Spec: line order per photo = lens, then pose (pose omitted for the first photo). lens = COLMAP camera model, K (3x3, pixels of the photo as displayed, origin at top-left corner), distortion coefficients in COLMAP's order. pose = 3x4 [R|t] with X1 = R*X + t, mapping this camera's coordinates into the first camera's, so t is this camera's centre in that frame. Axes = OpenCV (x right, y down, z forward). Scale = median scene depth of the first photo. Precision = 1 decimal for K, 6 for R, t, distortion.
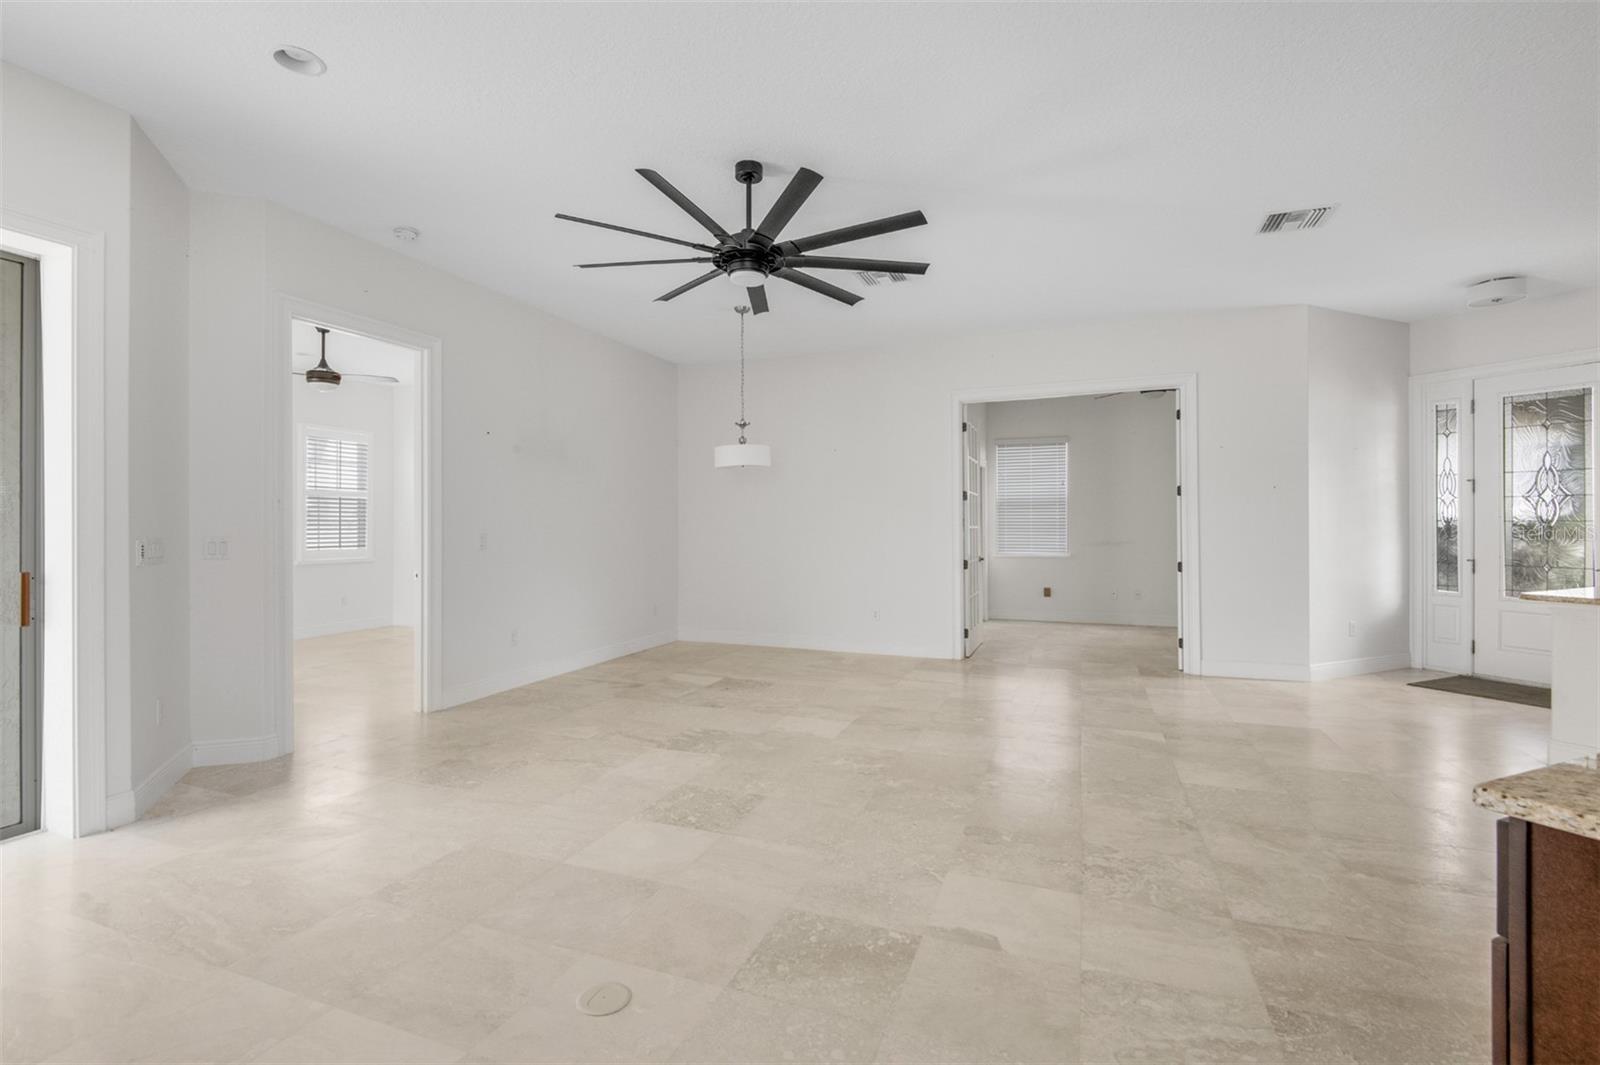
lens RADIAL K [[731.9, 0, 784.1], [0, 731.9, 526.8], [0, 0, 1]] dist [-0.000586, -0.014222]
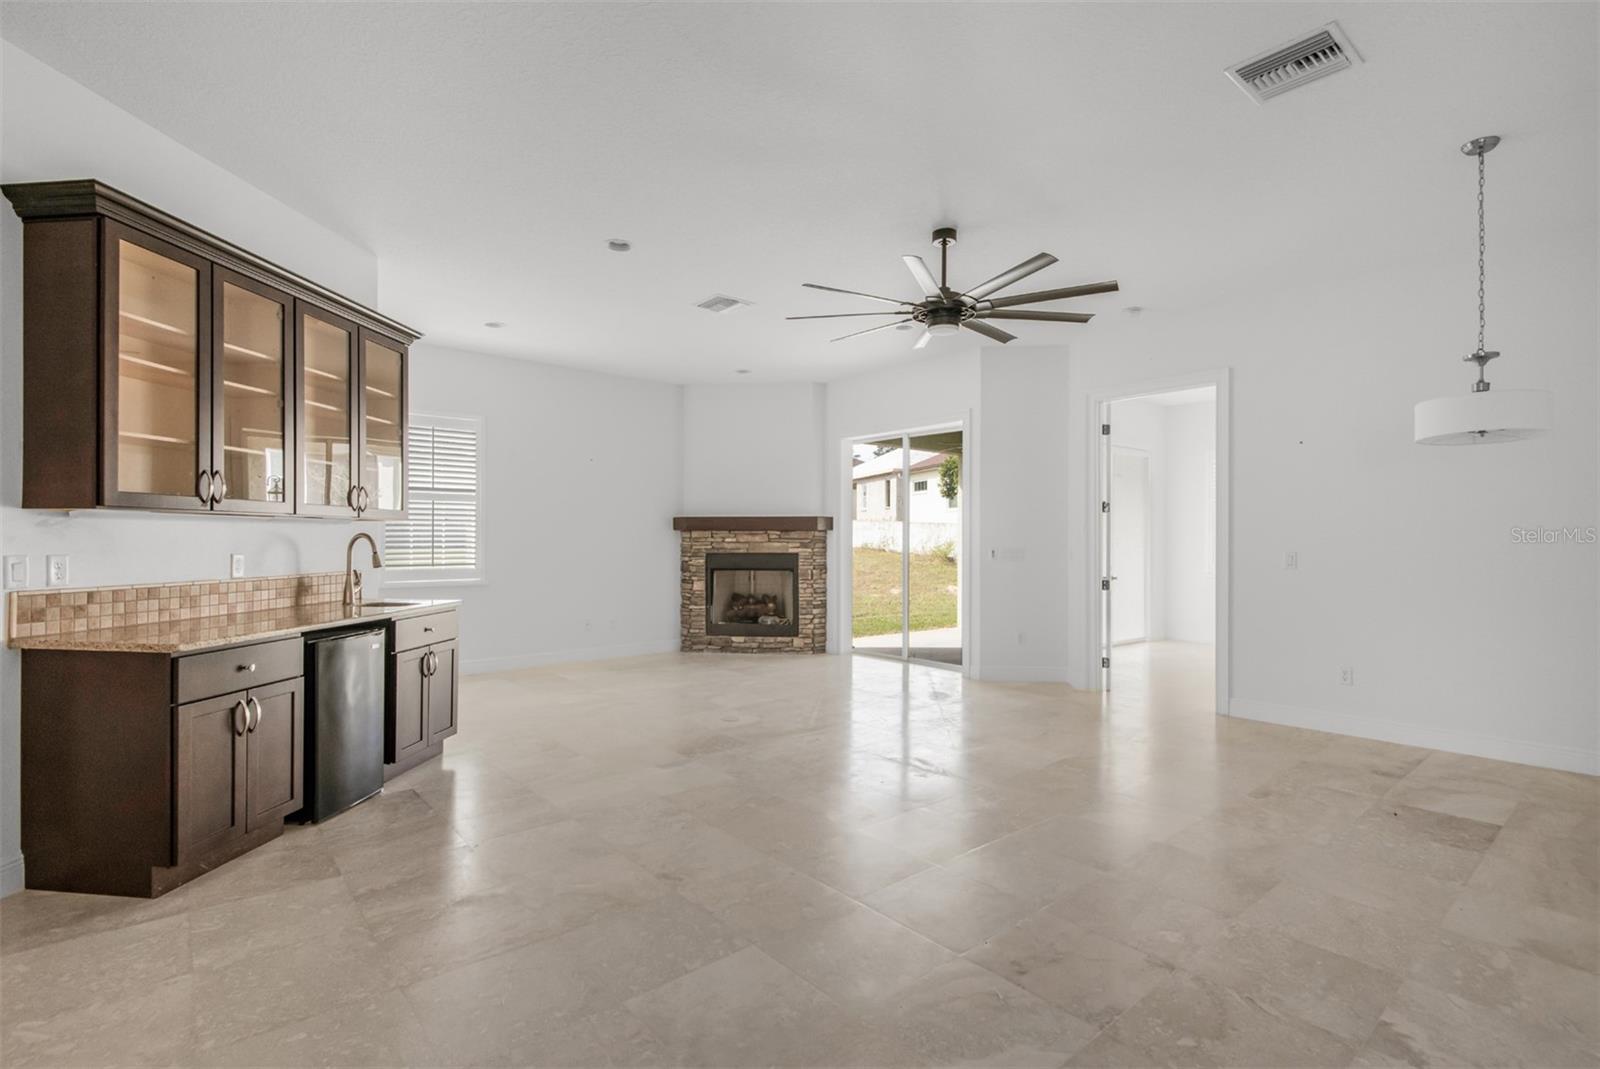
lens RADIAL K [[746.3, 0, 787.7], [0, 746.3, 538.3], [0, 0, 1]] dist [0.020419, -0.014939]
pose [[-0.490684, -0.003583, -0.871330, 0.682327], [-0.007484, 0.999972, 0.000103, -0.003401], [0.871305, 0.006572, -0.490697, 0.839119]]
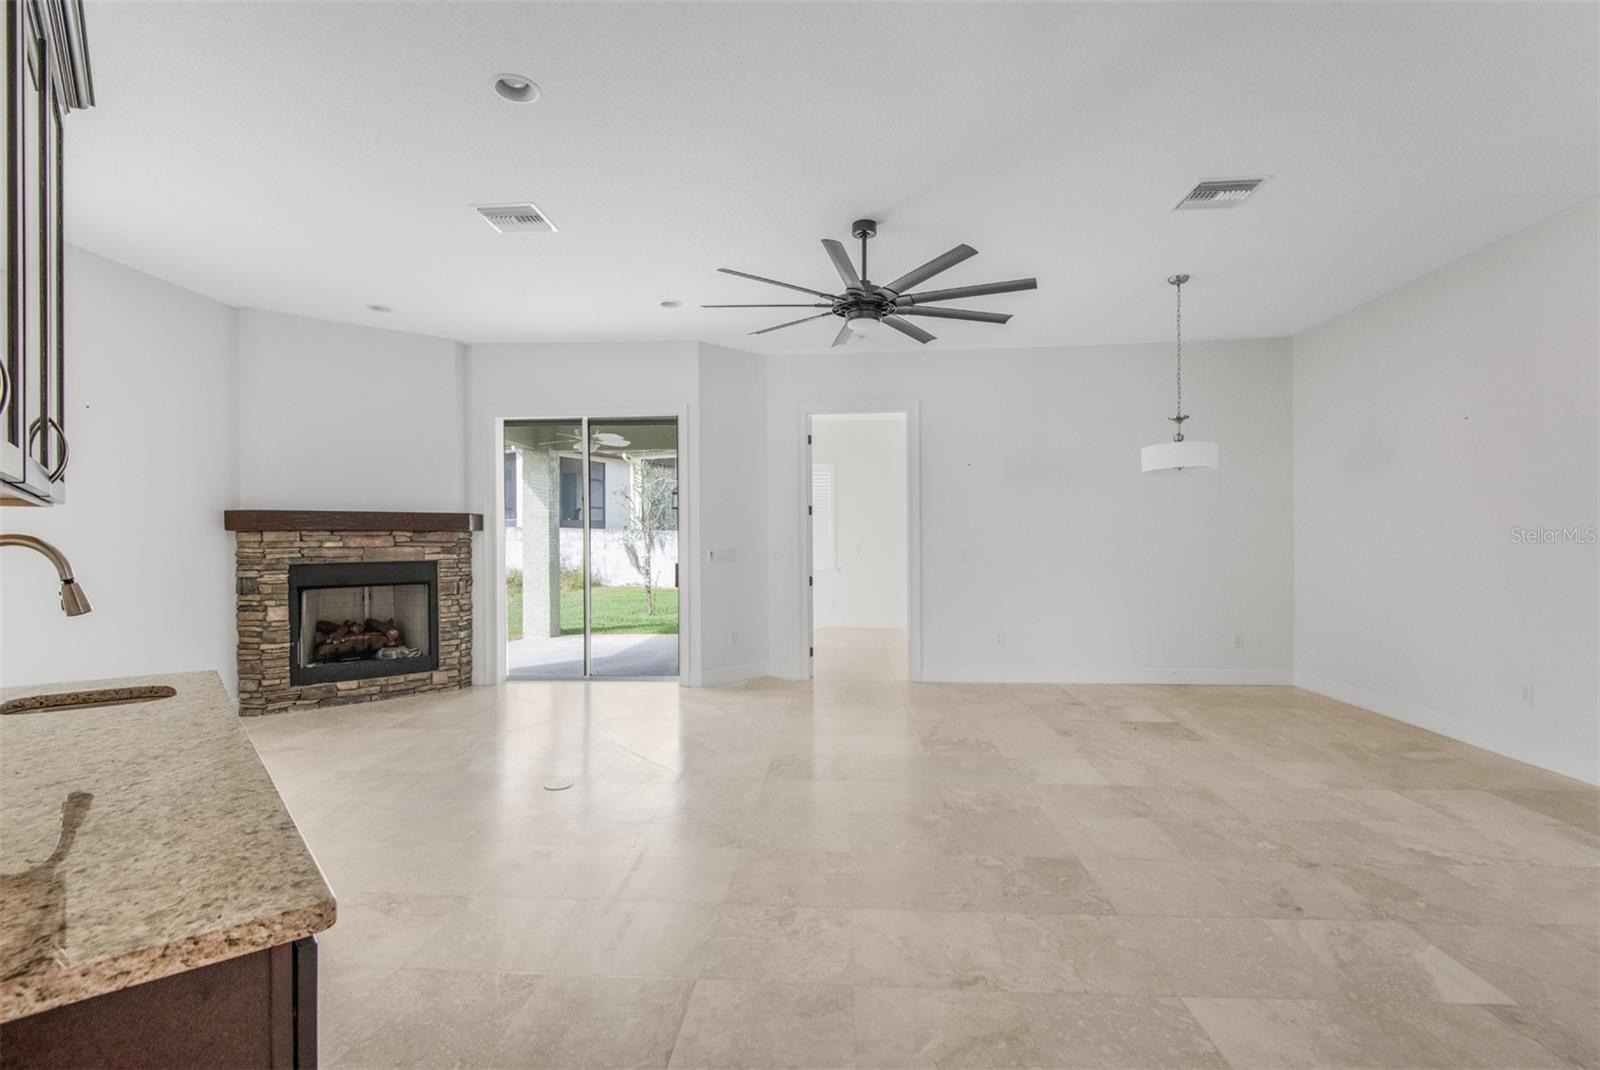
lens RADIAL K [[746.3, 0, 787.7], [0, 746.3, 538.8], [0, 0, 1]] dist [0.020419, -0.014939]
pose [[0.293481, -0.004064, -0.955956, 0.628364], [0.001817, 0.999992, -0.003693, -0.002042], [0.955963, -0.000653, 0.293486, 0.335726]]
